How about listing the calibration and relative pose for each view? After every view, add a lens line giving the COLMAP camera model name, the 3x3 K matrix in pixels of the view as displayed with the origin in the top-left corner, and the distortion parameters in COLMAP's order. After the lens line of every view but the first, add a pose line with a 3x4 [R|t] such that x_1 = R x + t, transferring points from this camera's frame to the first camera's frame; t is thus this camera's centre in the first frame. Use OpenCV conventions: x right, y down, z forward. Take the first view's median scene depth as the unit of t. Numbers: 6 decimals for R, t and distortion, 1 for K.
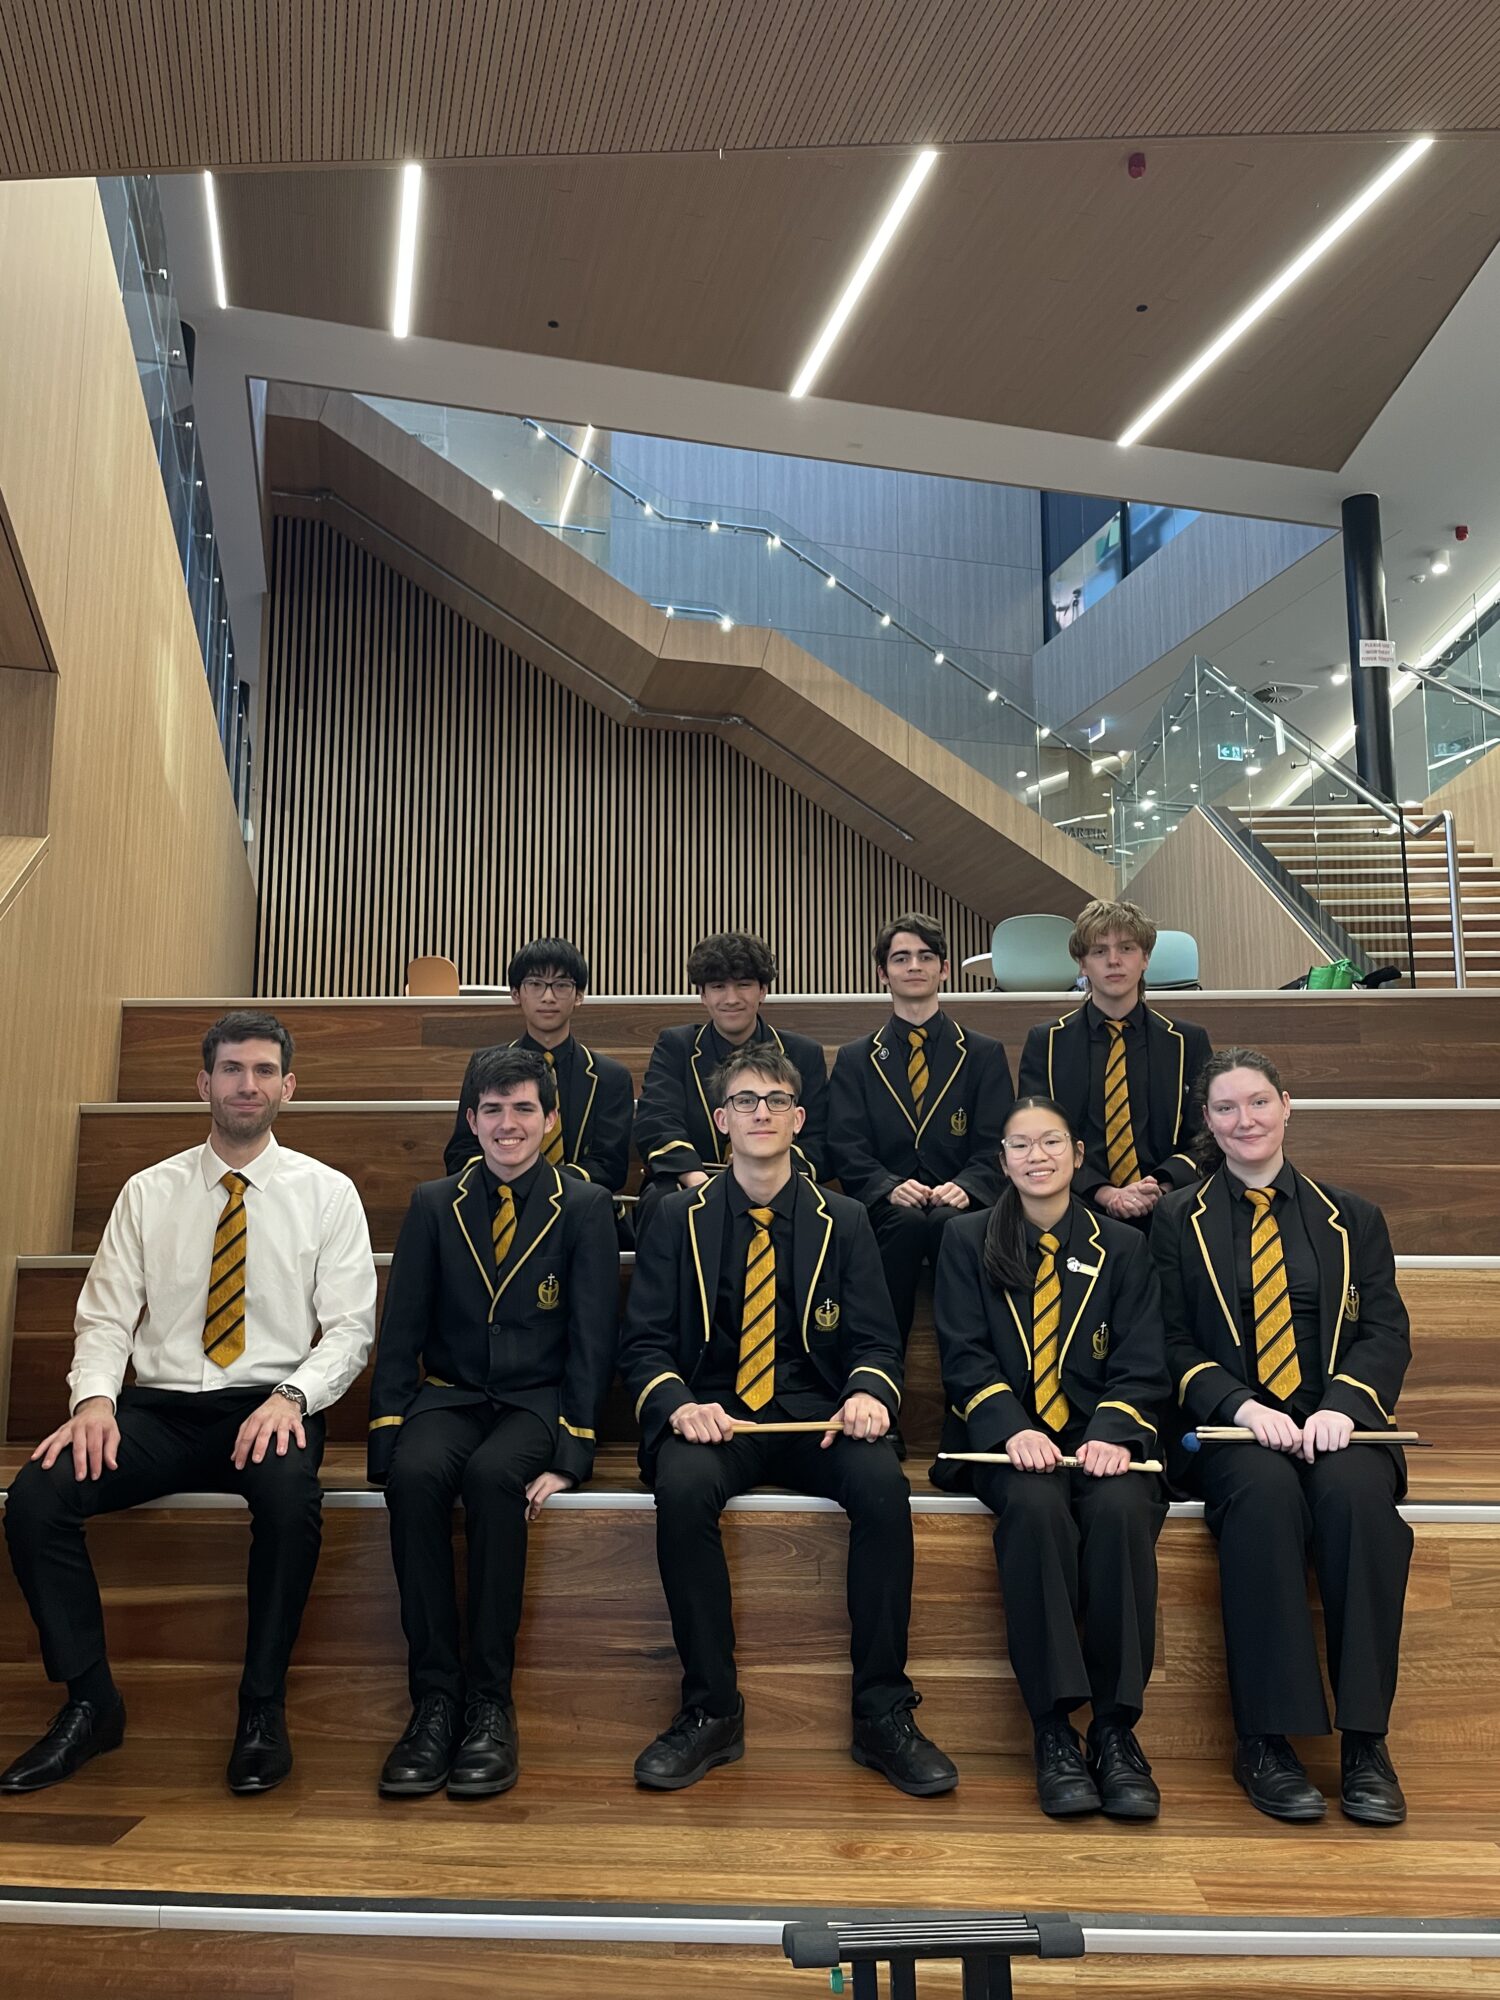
lens RADIAL K [[1512.3, 0, 744.7], [0, 1512.3, 1009.6], [0, 0, 1]] dist [0.084312, -0.108761]
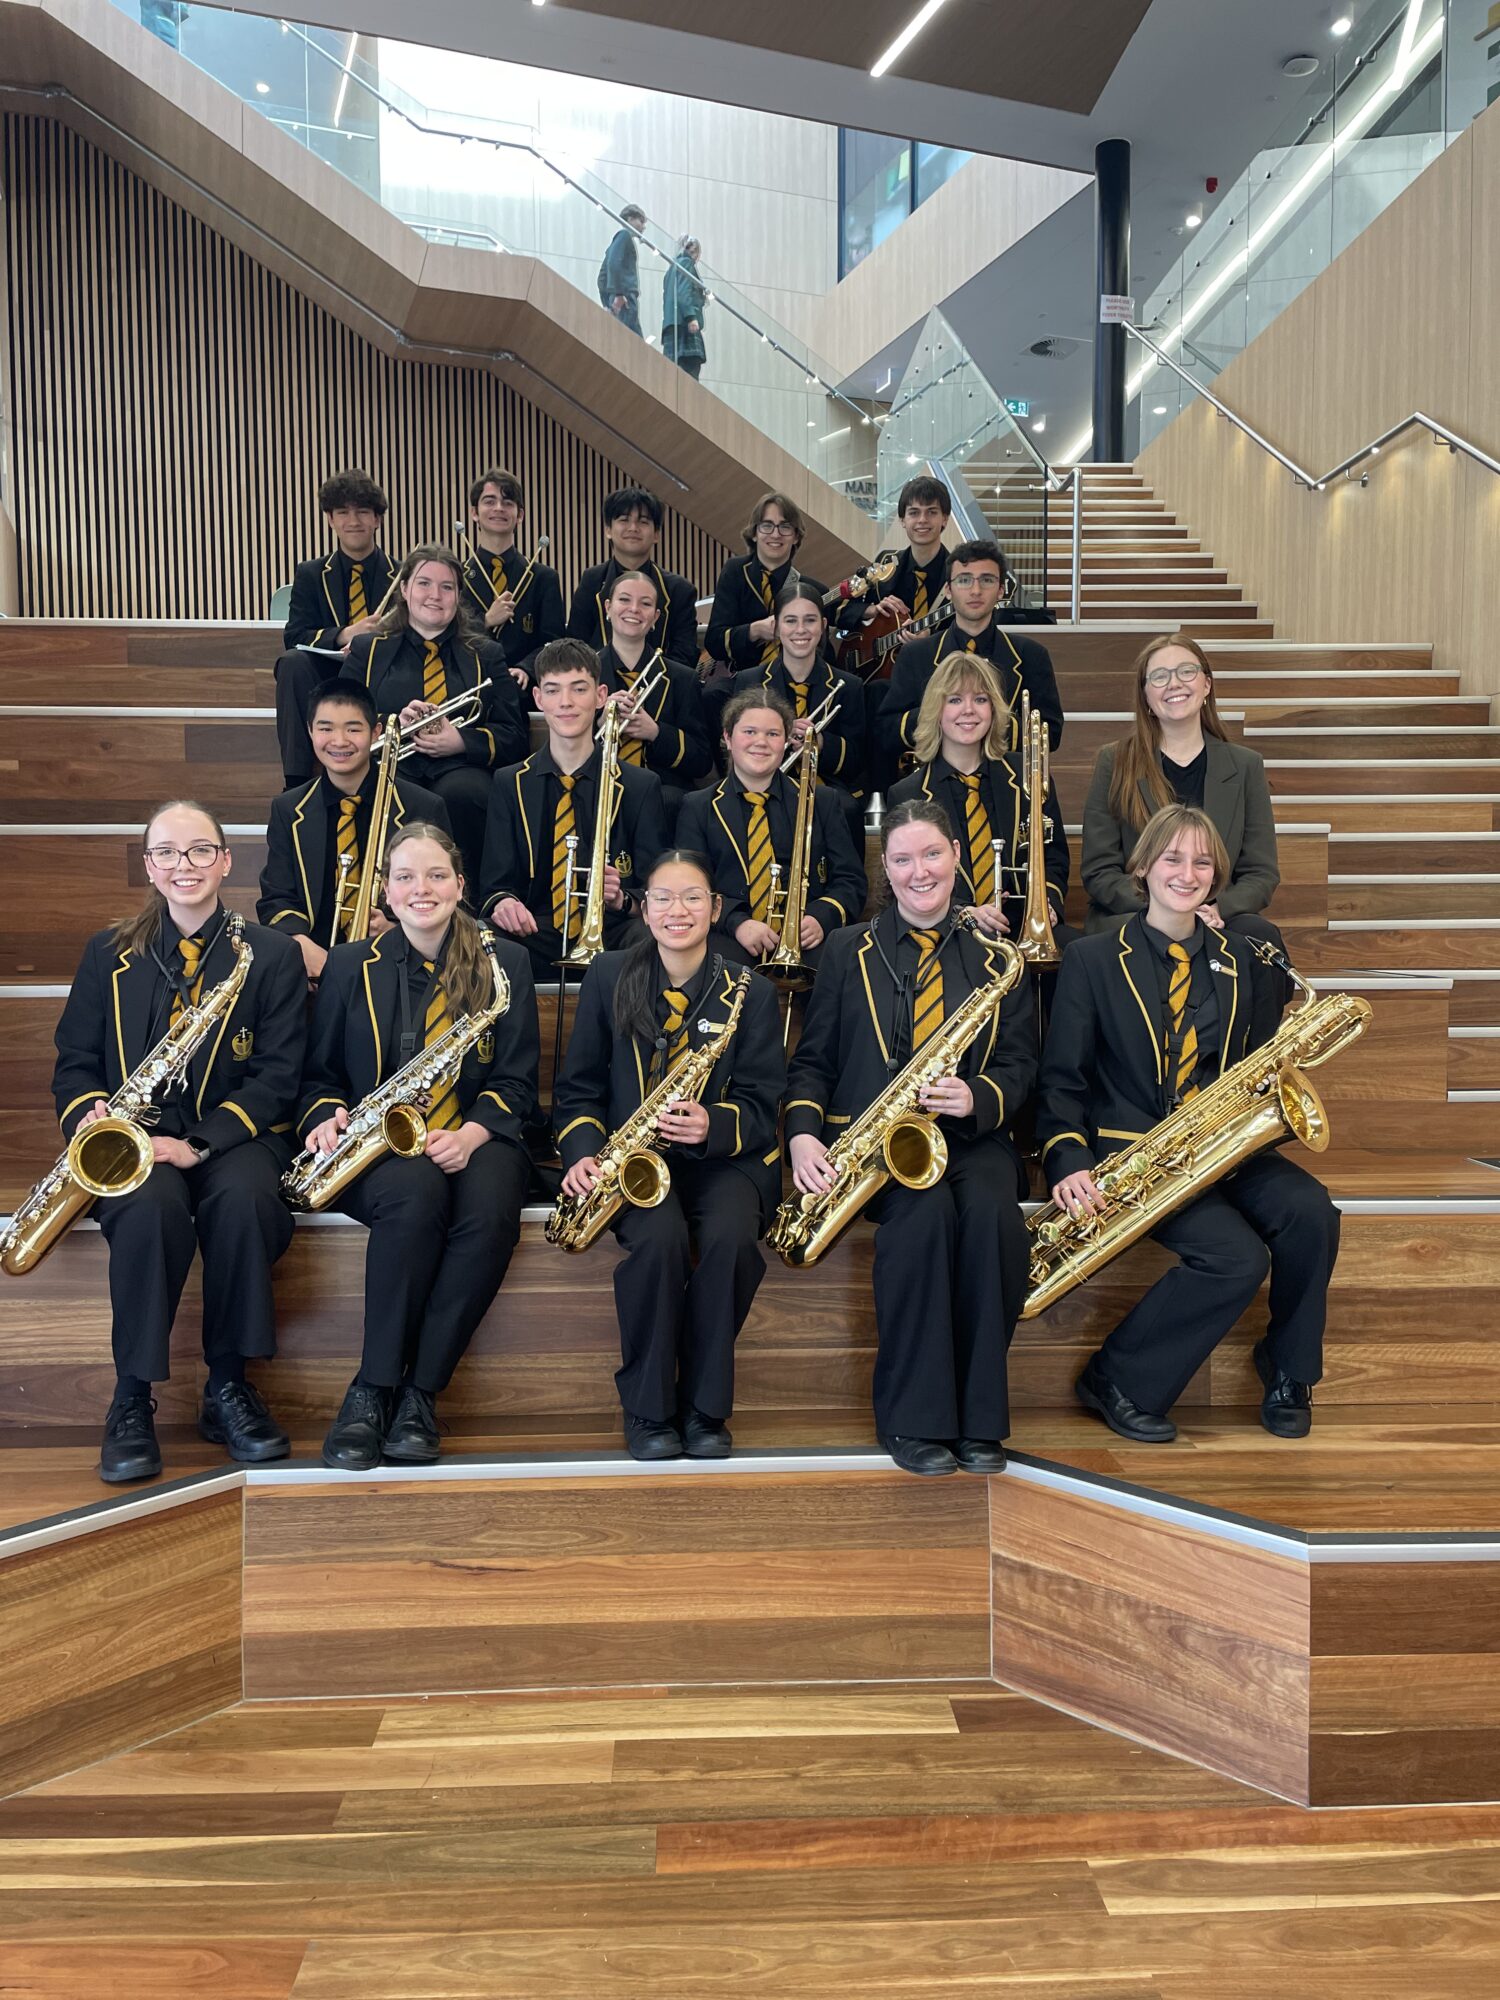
lens RADIAL K [[1512.3, 0, 751.0], [0, 1512.3, 1001.8], [0, 0, 1]] dist [0.084312, -0.108761]
pose [[0.995014, -0.010626, 0.099165, 0.054660], [-0.010328, 0.977984, 0.208424, 0.011652], [-0.099196, -0.208409, 0.972998, -0.081445]]
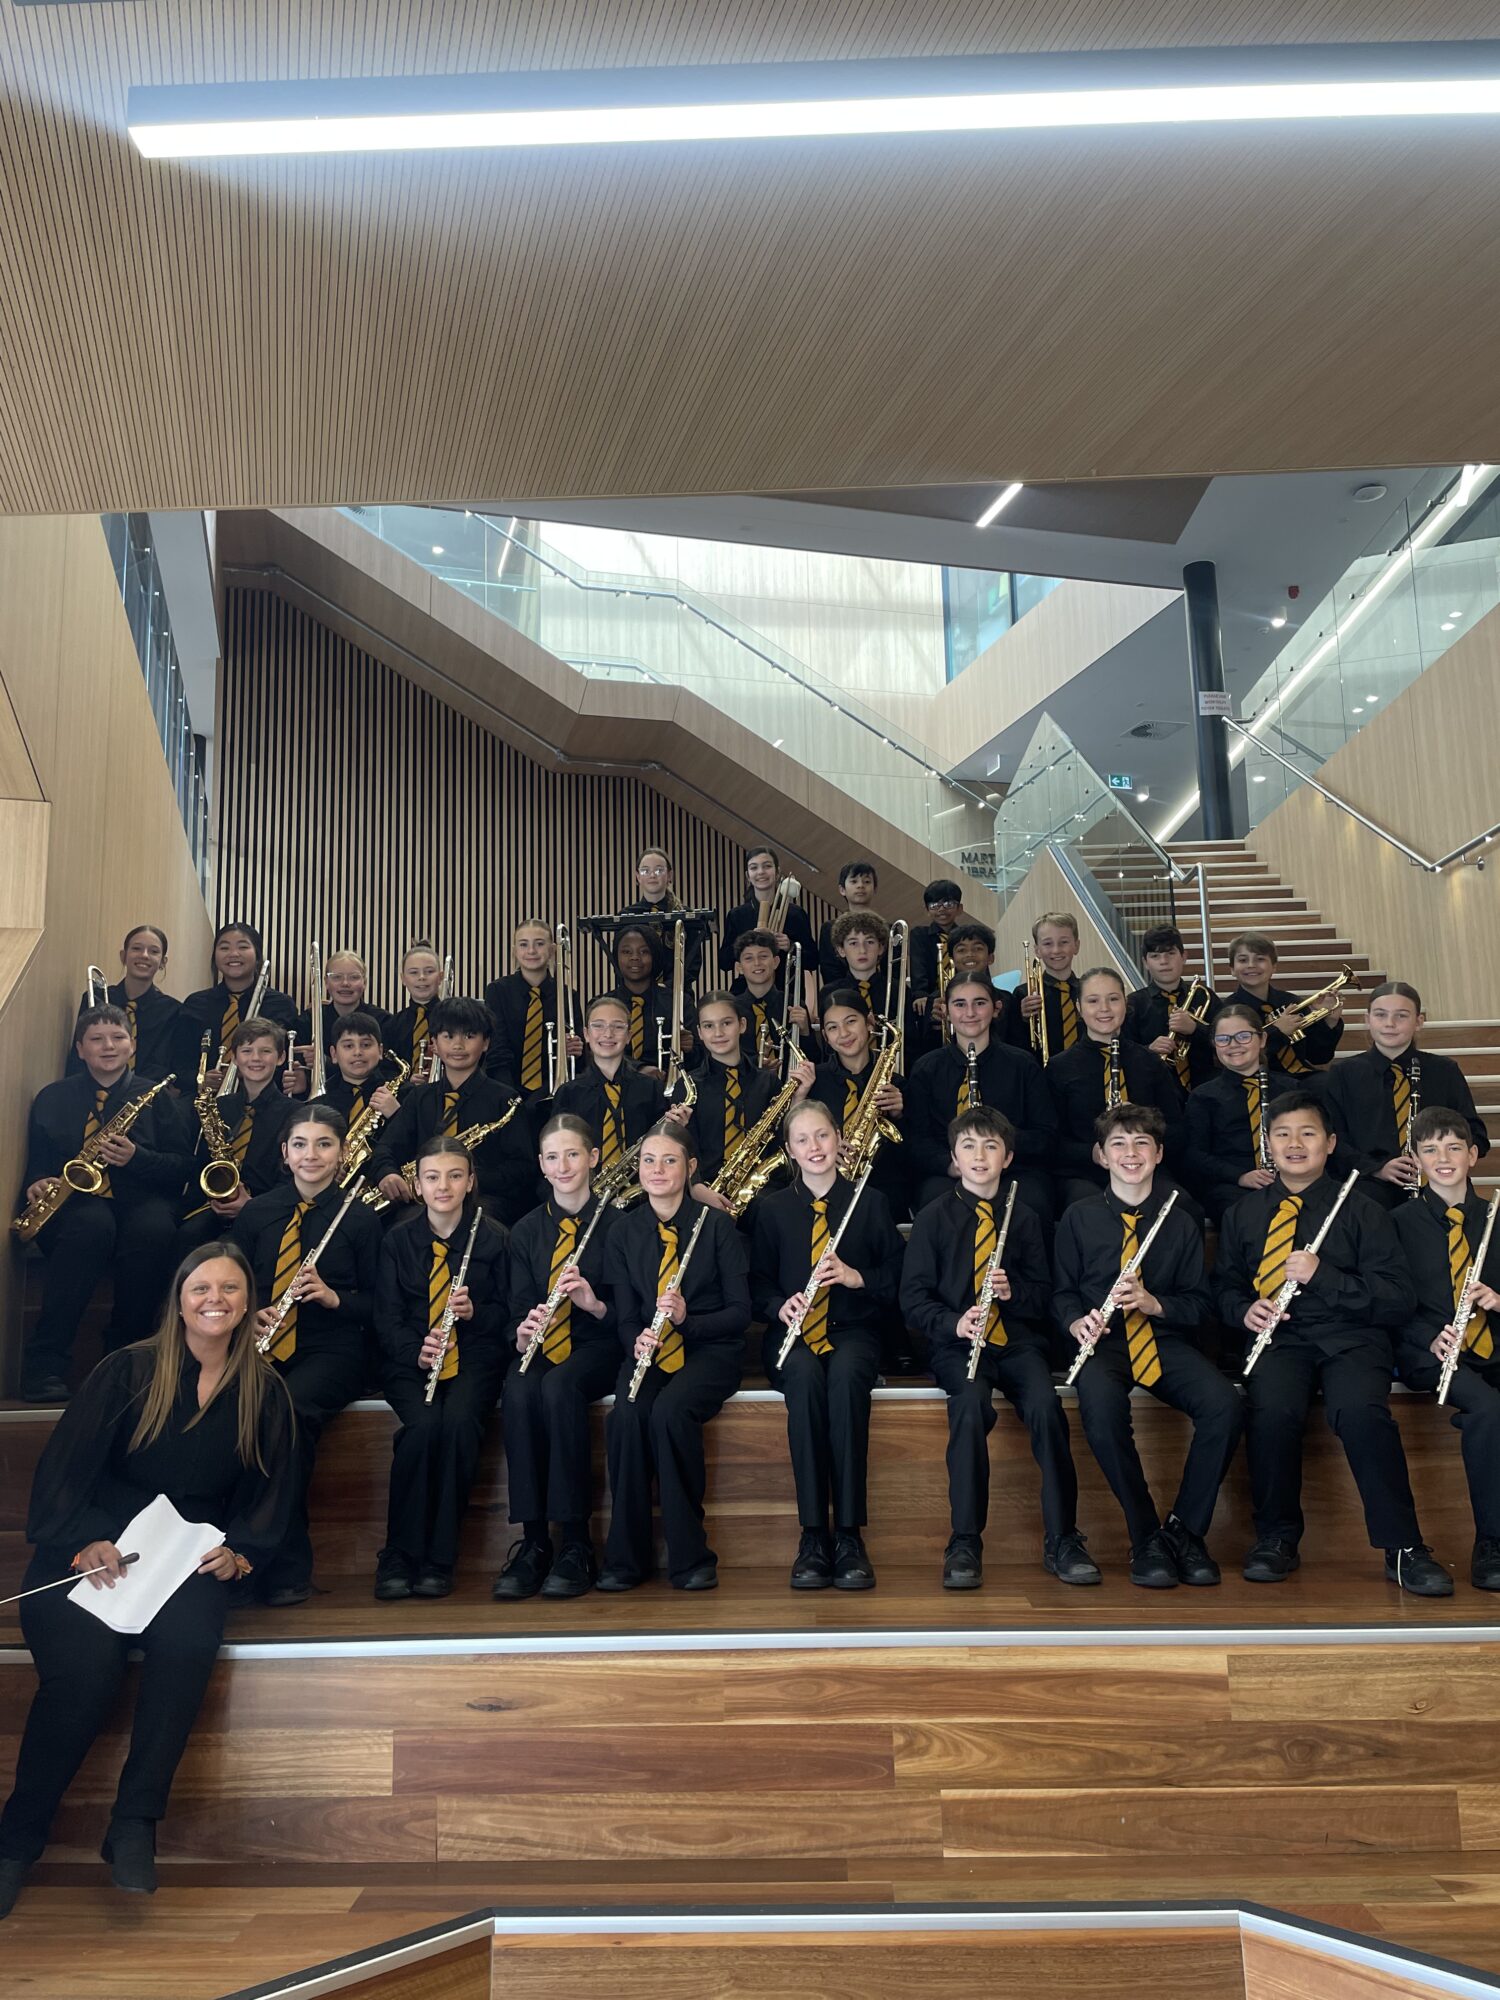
lens RADIAL K [[1512.3, 0, 744.8], [0, 1512.3, 986.1], [0, 0, 1]] dist [0.084312, -0.108761]
pose [[0.999554, -0.020247, 0.021936, 0.036586], [0.020729, 0.999544, -0.021963, -0.007279], [-0.021482, 0.022408, 0.999518, -0.103508]]
